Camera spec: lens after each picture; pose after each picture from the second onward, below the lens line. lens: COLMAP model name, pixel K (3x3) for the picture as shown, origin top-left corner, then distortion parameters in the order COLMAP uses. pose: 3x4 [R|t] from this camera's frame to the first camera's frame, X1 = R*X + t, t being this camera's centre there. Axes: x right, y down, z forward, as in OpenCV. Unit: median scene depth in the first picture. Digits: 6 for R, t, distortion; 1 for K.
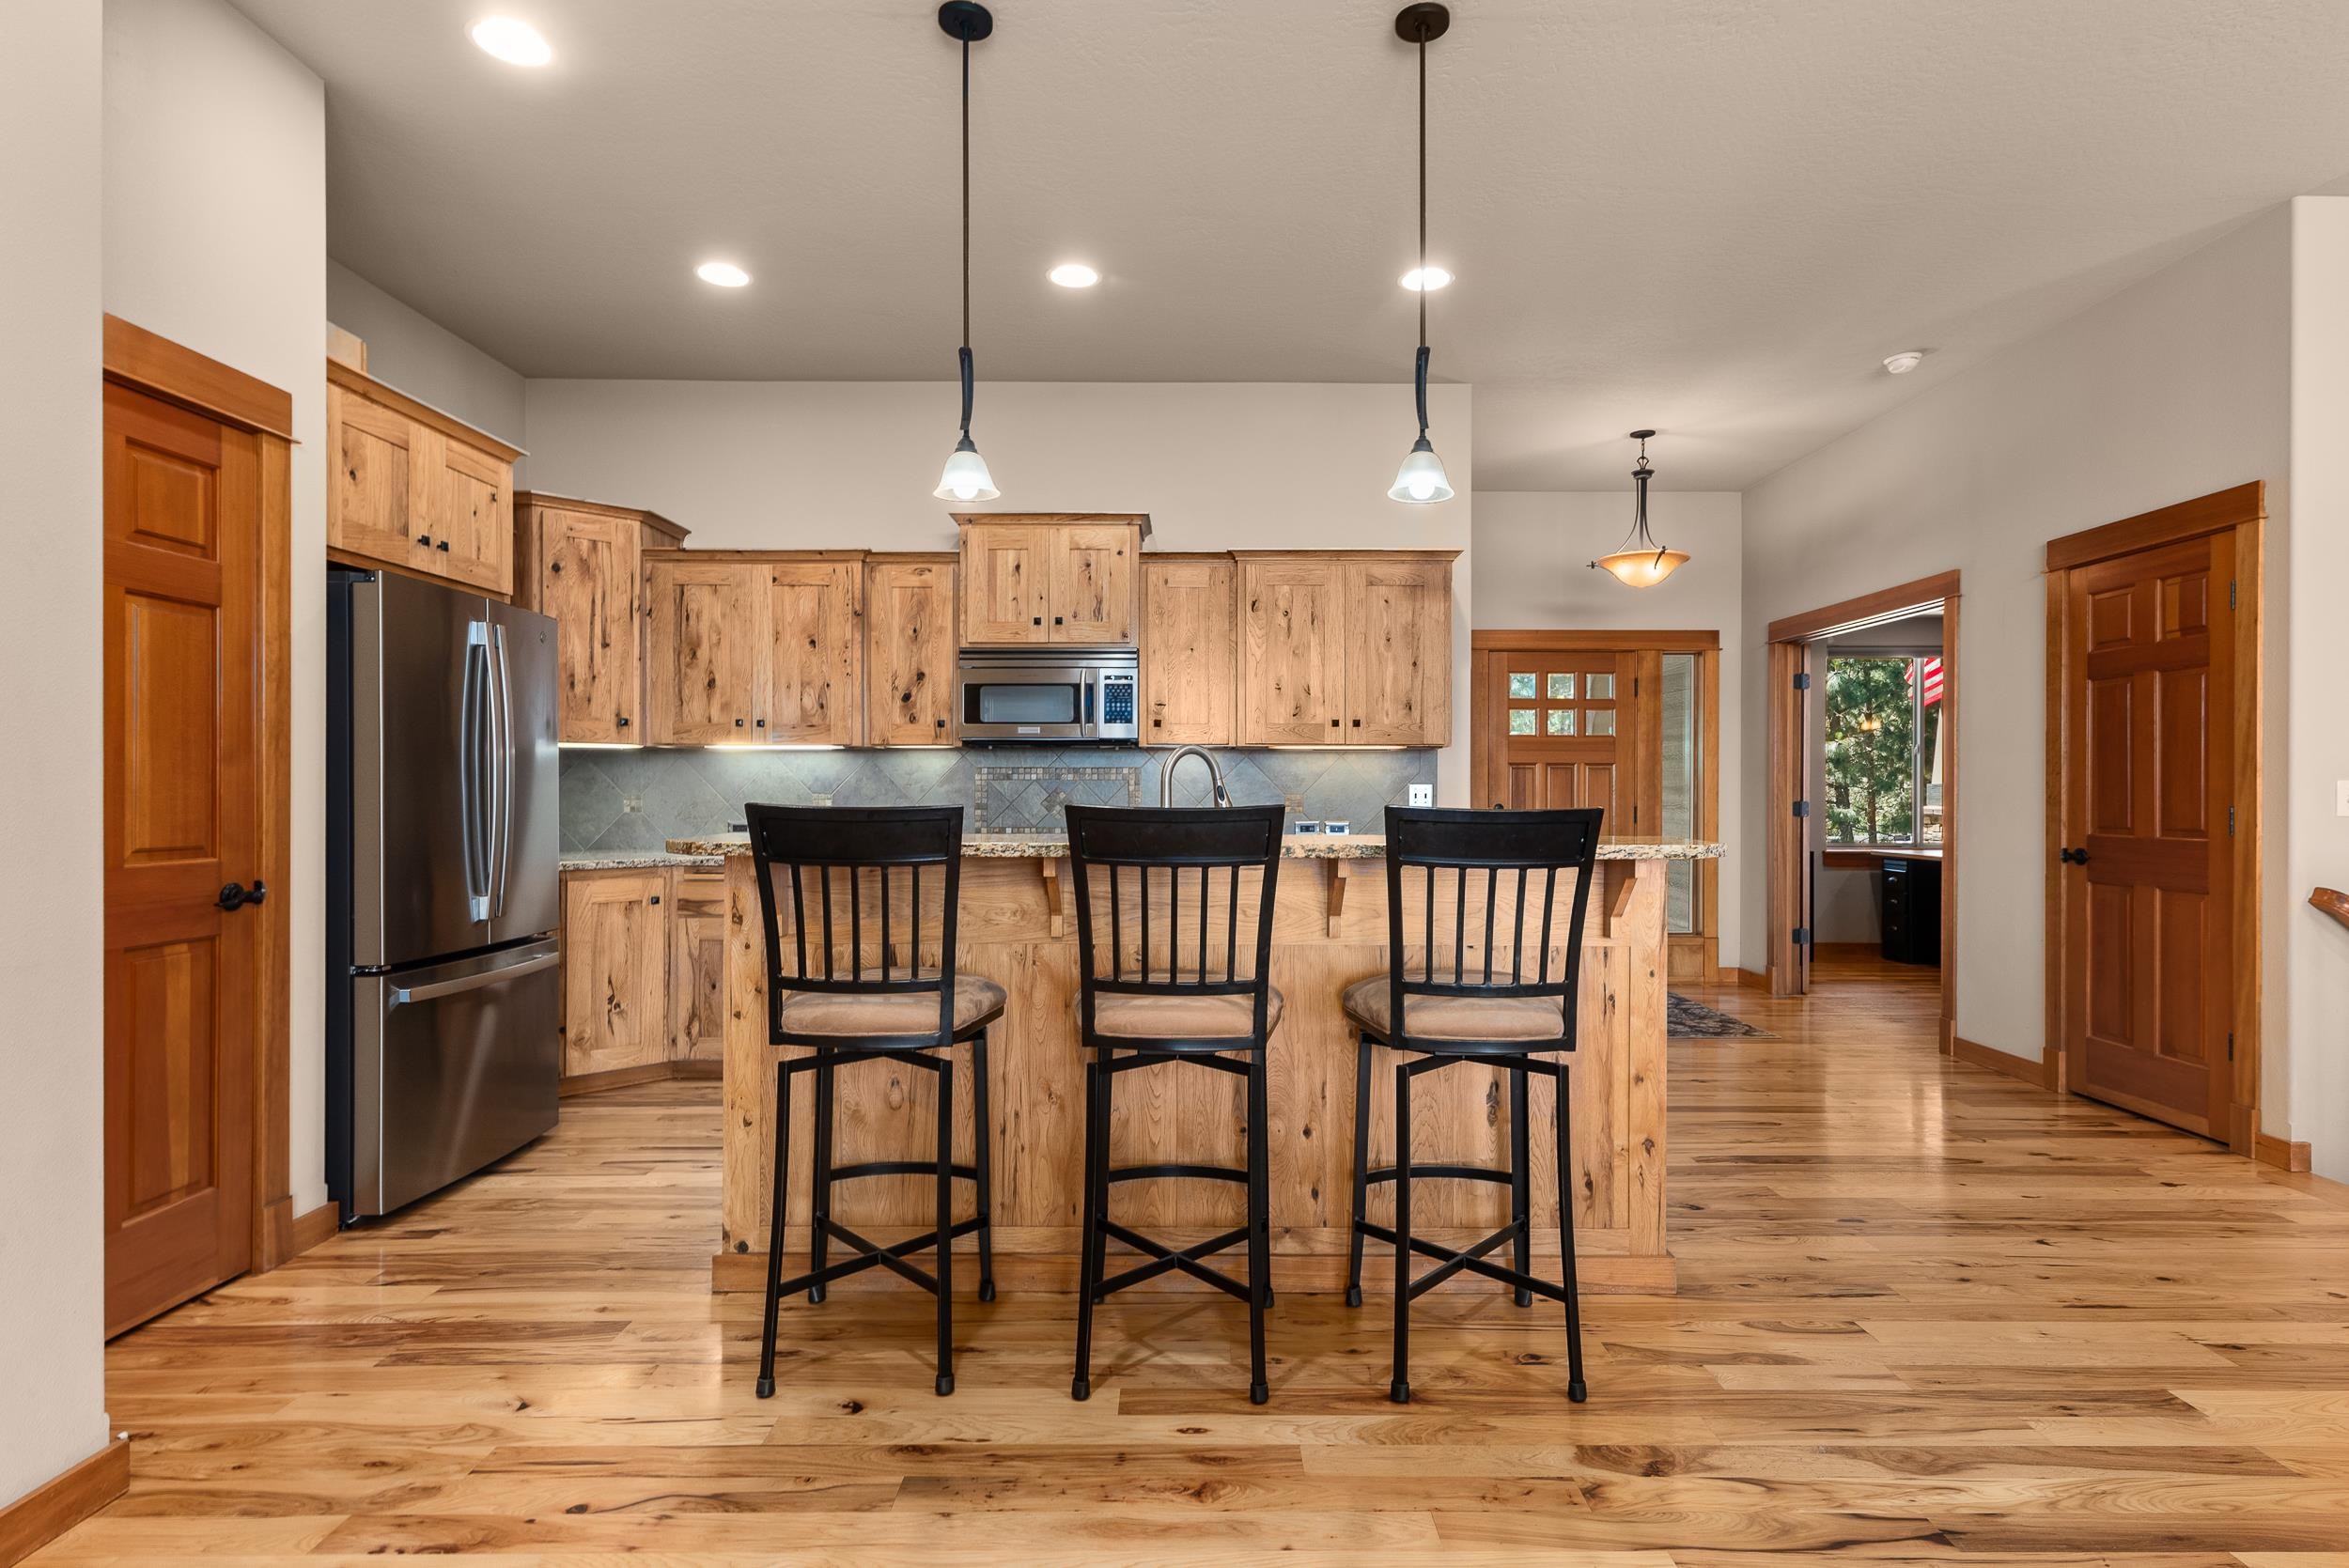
lens RADIAL K [[1216.8, 0, 1201.9], [0, 1216.8, 789.6], [0, 0, 1]] dist [0.010346, 0.002717]
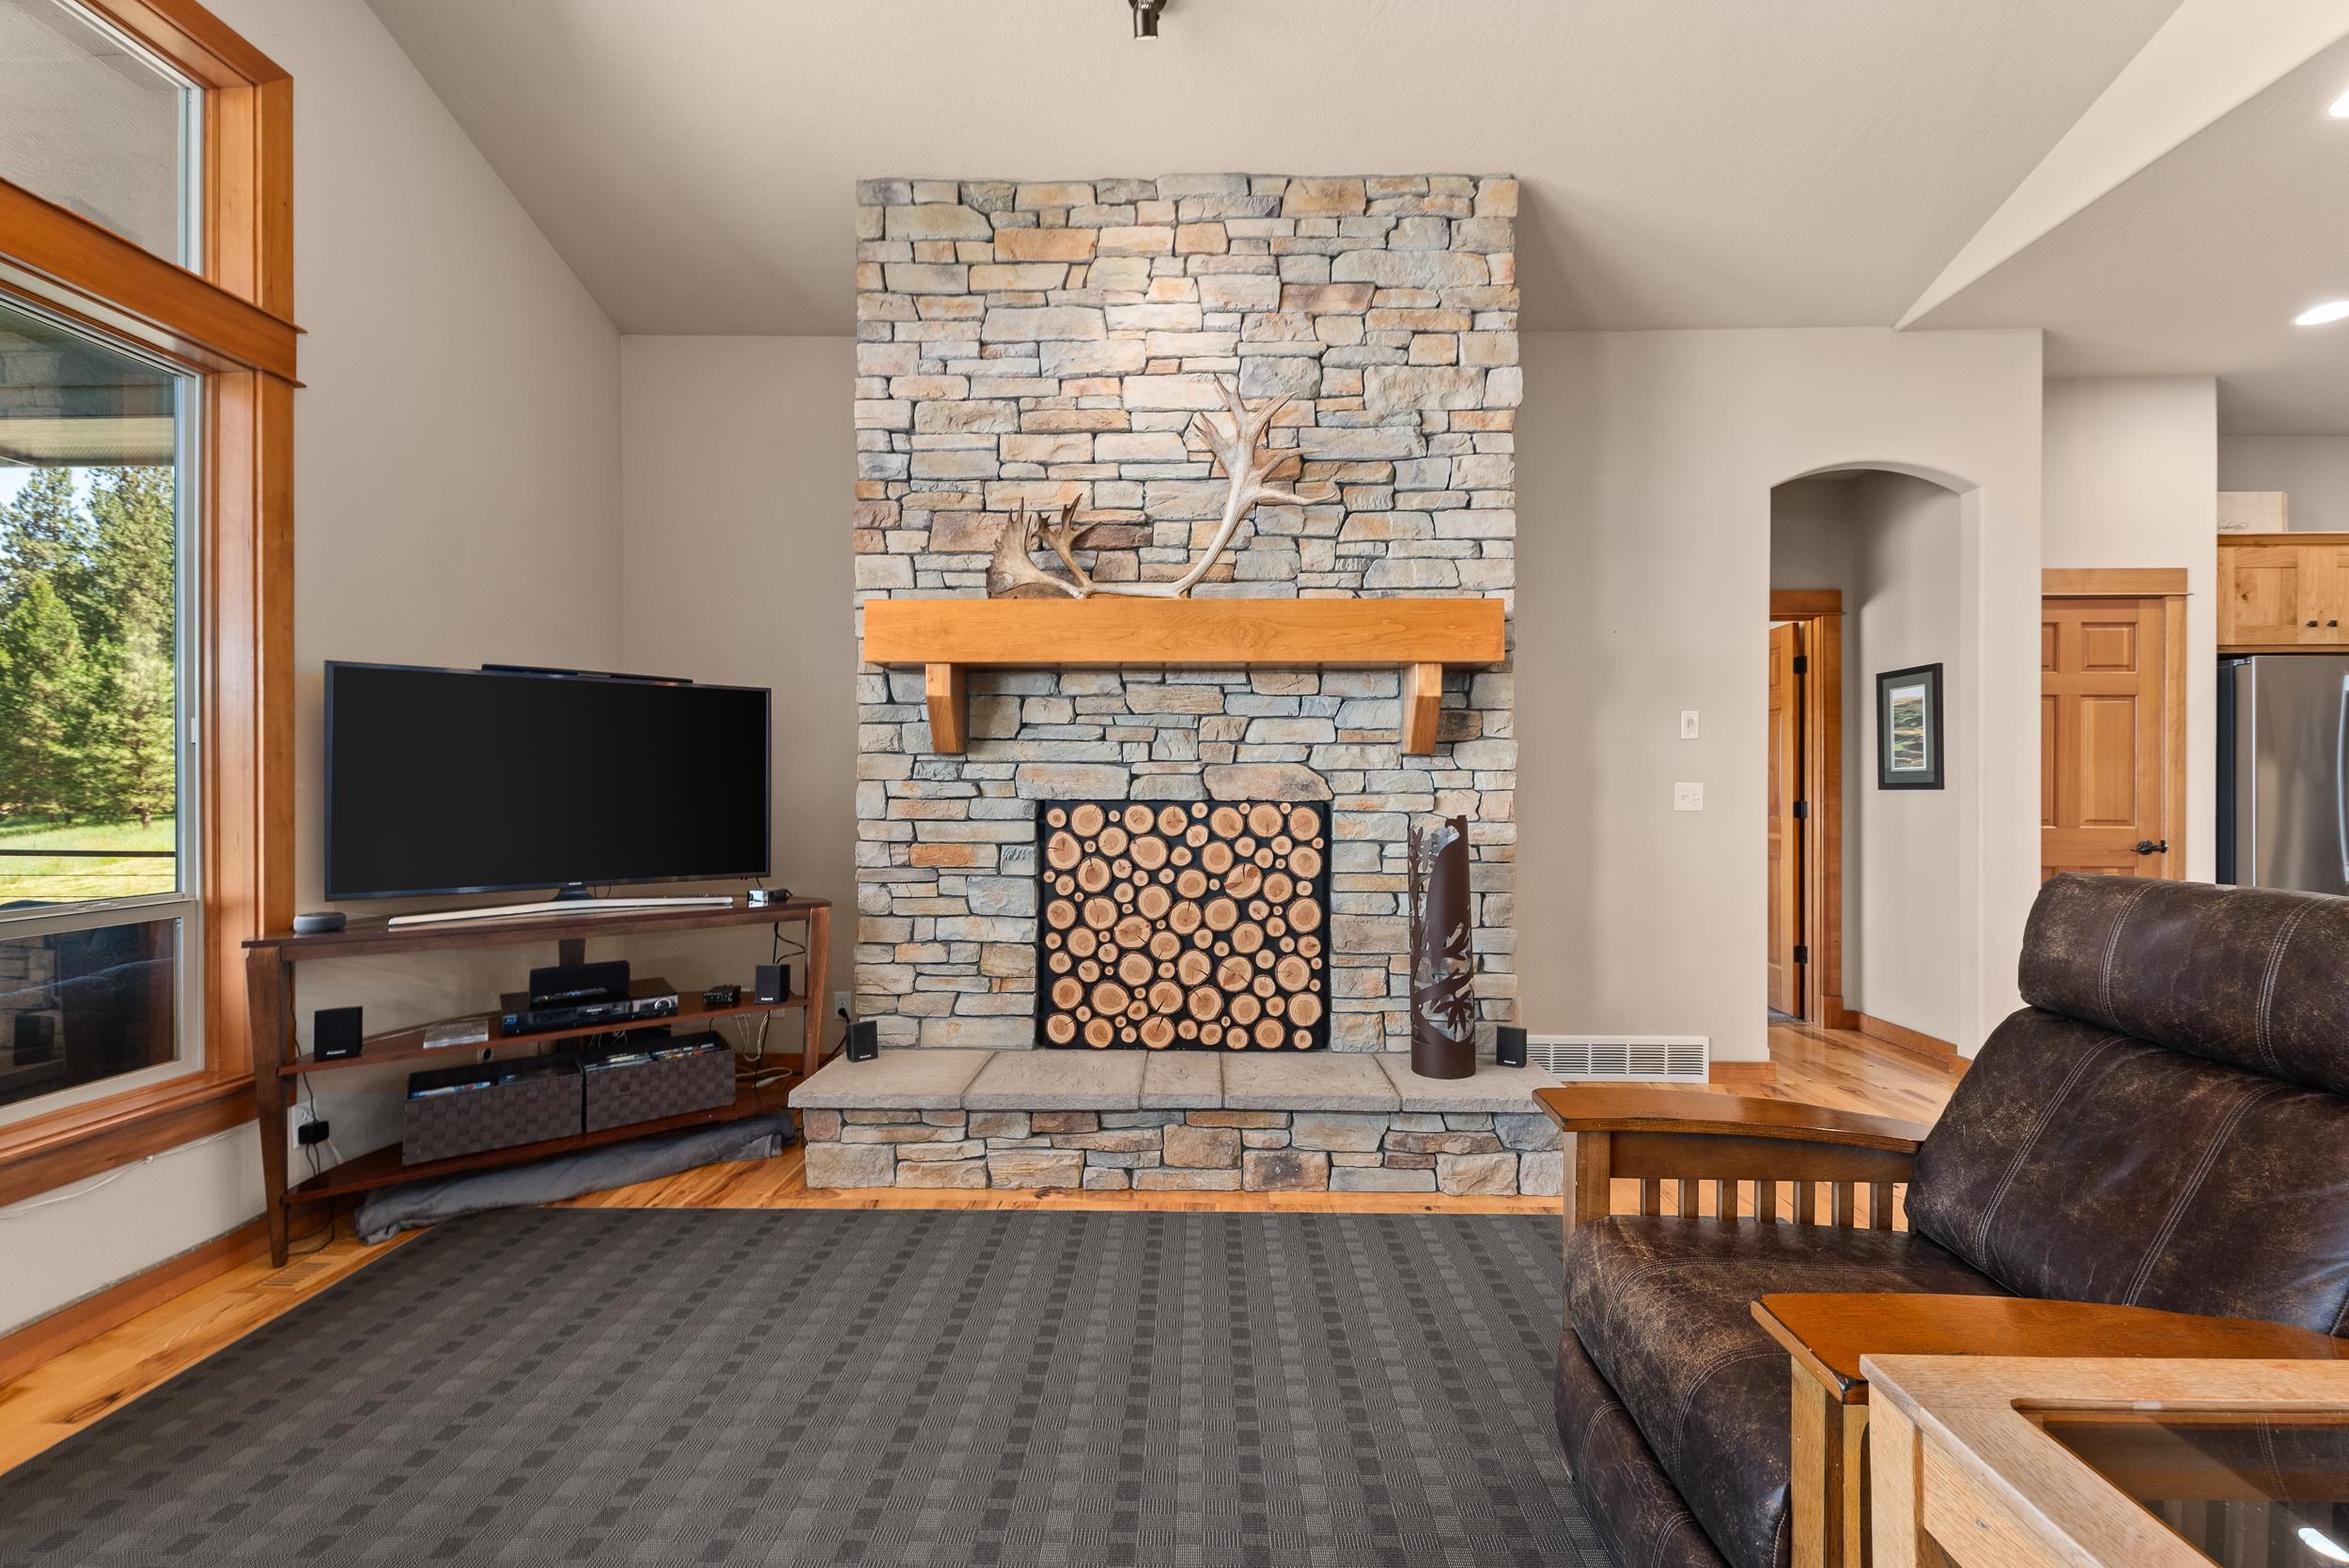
lens RADIAL K [[905.6, 0, 1133.8], [0, 905.6, 785.1], [0, 0, 1]] dist [0.010513, -0.004834]
pose [[-0.041533, -0.003017, -0.999133, 0.555338], [-0.000528, 0.999995, -0.002998, -0.003074], [0.999137, 0.000403, -0.041535, -0.409482]]
